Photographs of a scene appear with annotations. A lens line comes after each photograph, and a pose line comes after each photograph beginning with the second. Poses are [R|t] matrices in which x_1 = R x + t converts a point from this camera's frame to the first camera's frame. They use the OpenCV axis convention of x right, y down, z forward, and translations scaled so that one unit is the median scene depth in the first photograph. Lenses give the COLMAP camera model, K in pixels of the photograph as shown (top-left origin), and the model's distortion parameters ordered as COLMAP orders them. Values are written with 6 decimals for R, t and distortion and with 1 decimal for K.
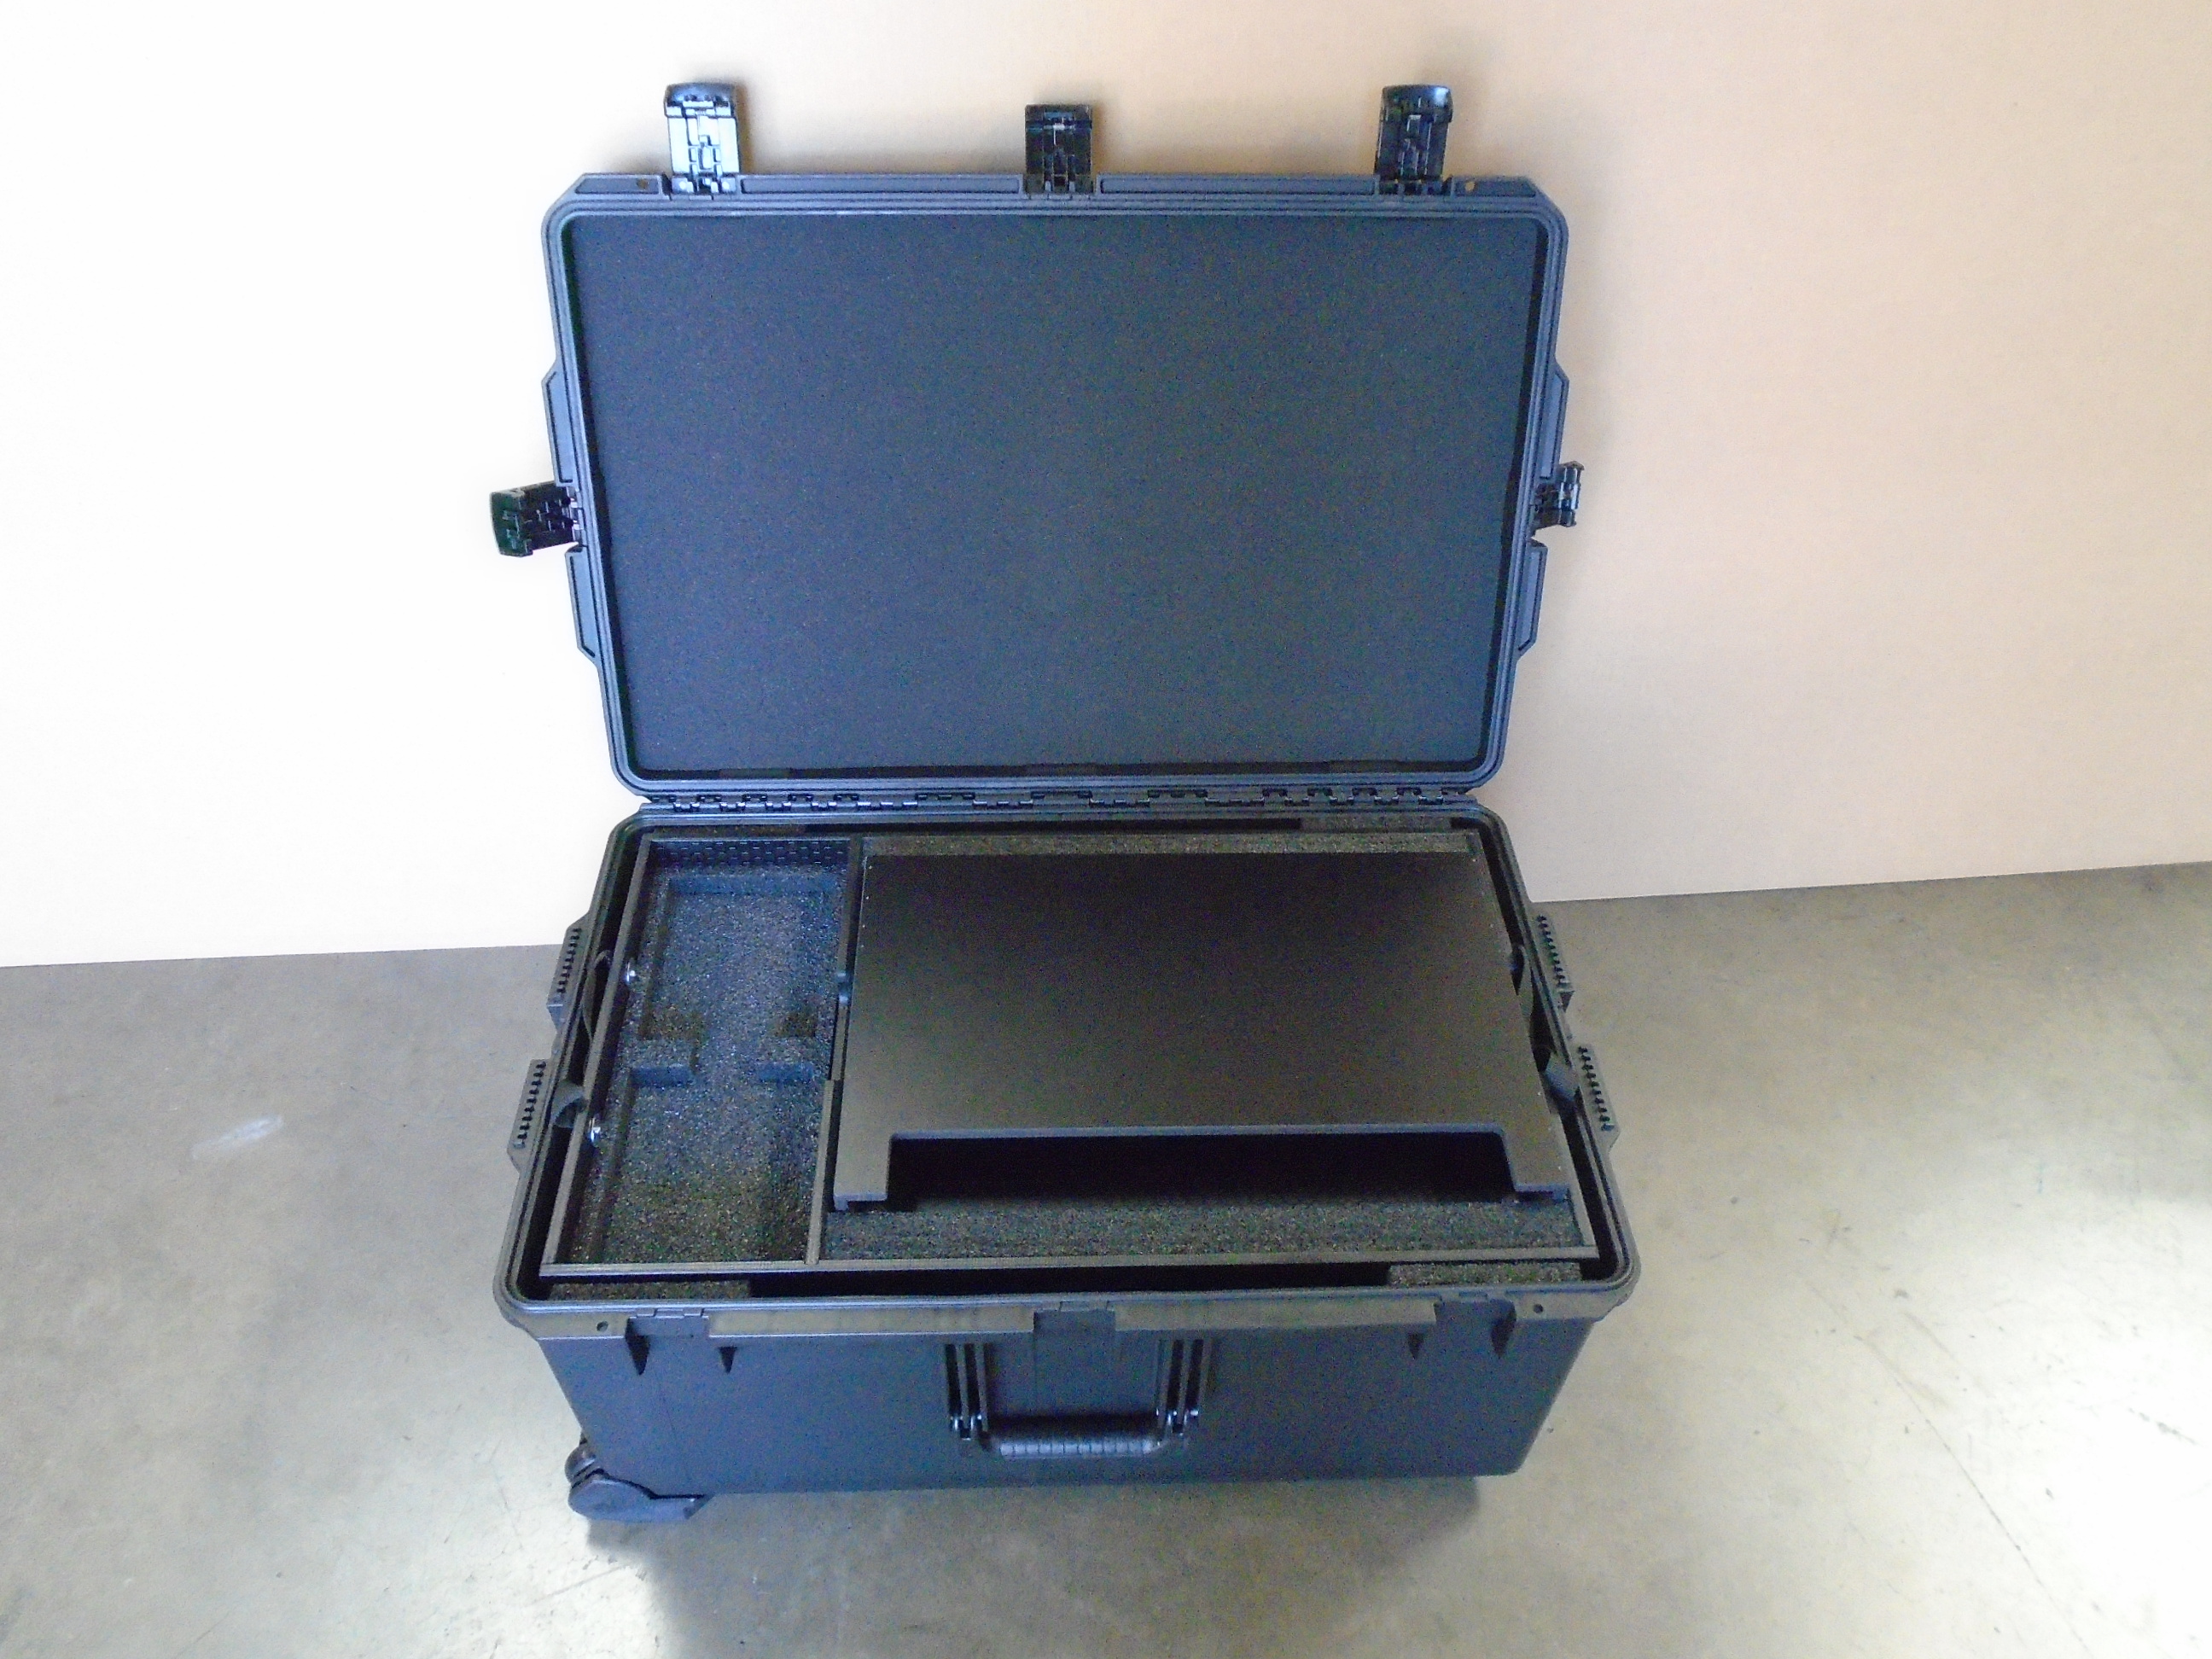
lens RADIAL K [[1720.3, 0, 1094.2], [0, 1720.3, 828.9], [0, 0, 1]] dist [-0.004697, 0.001727]
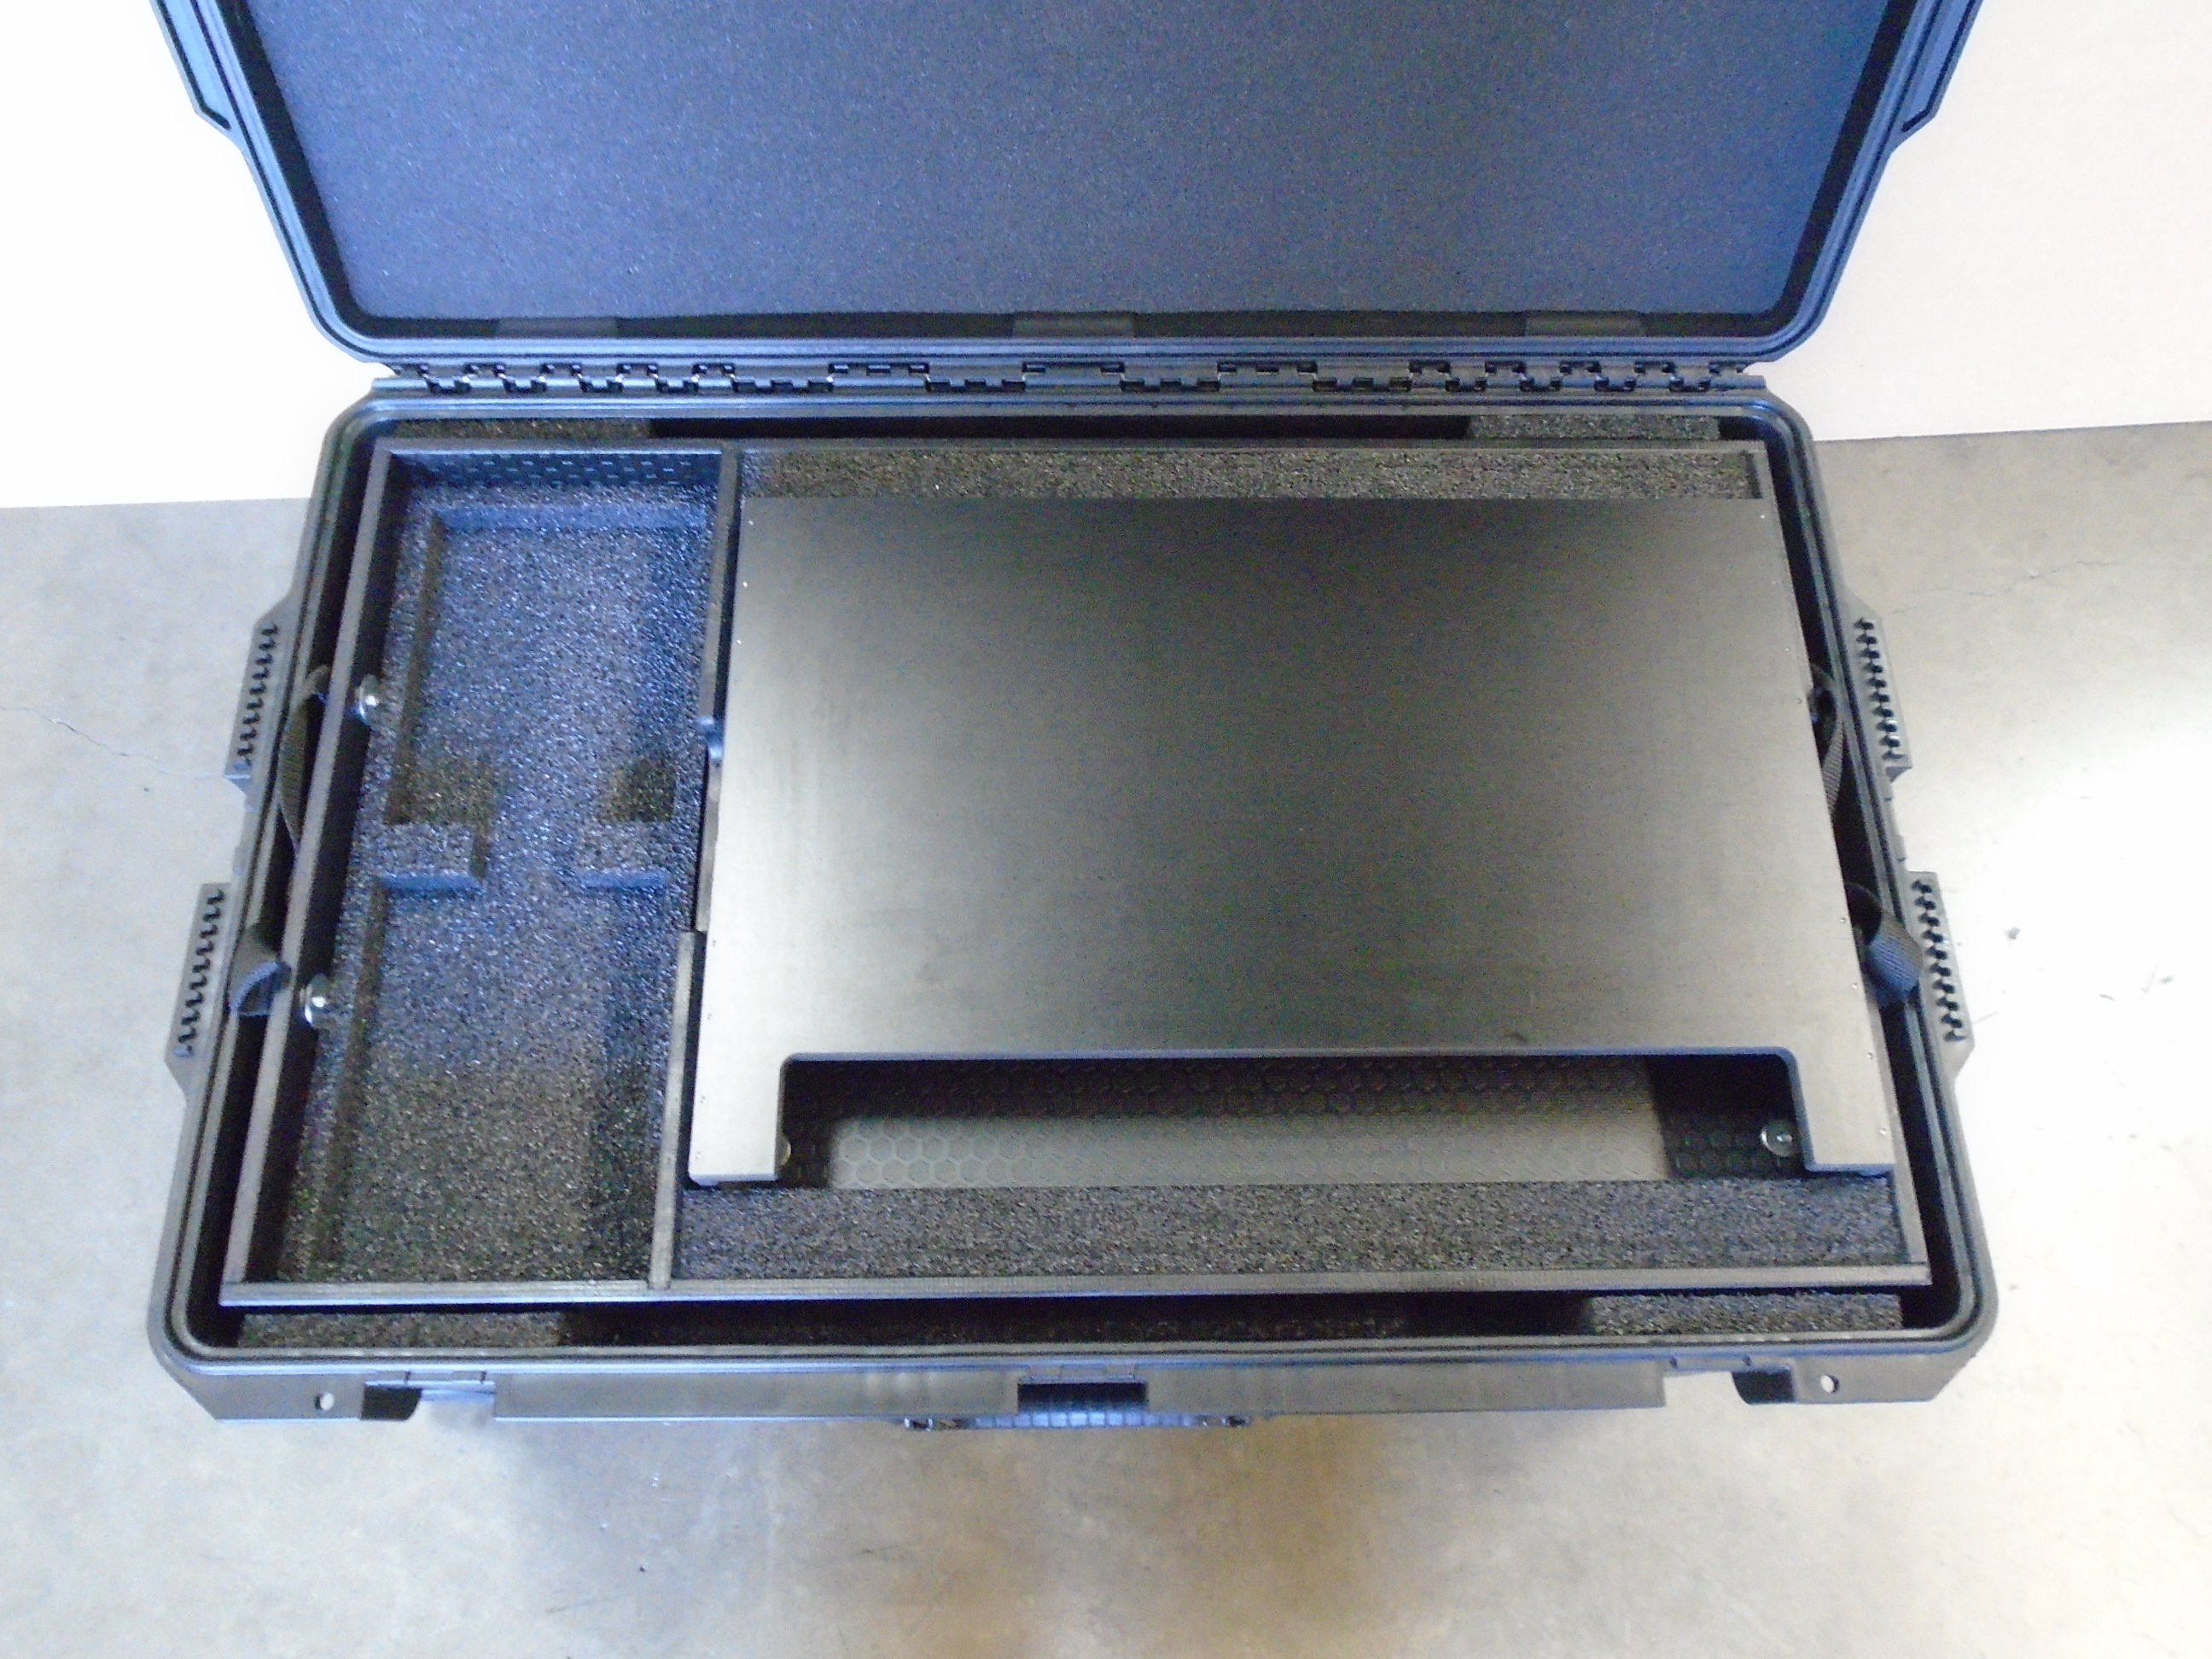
lens RADIAL K [[1720.3, 0, 1094.2], [0, 1720.3, 828.9], [0, 0, 1]] dist [-0.004697, 0.001727]
pose [[0.999830, 0.016434, -0.008307, -0.004605], [-0.011652, 0.913949, 0.405661, -0.127348], [0.014259, -0.405495, 0.913986, 0.427097]]
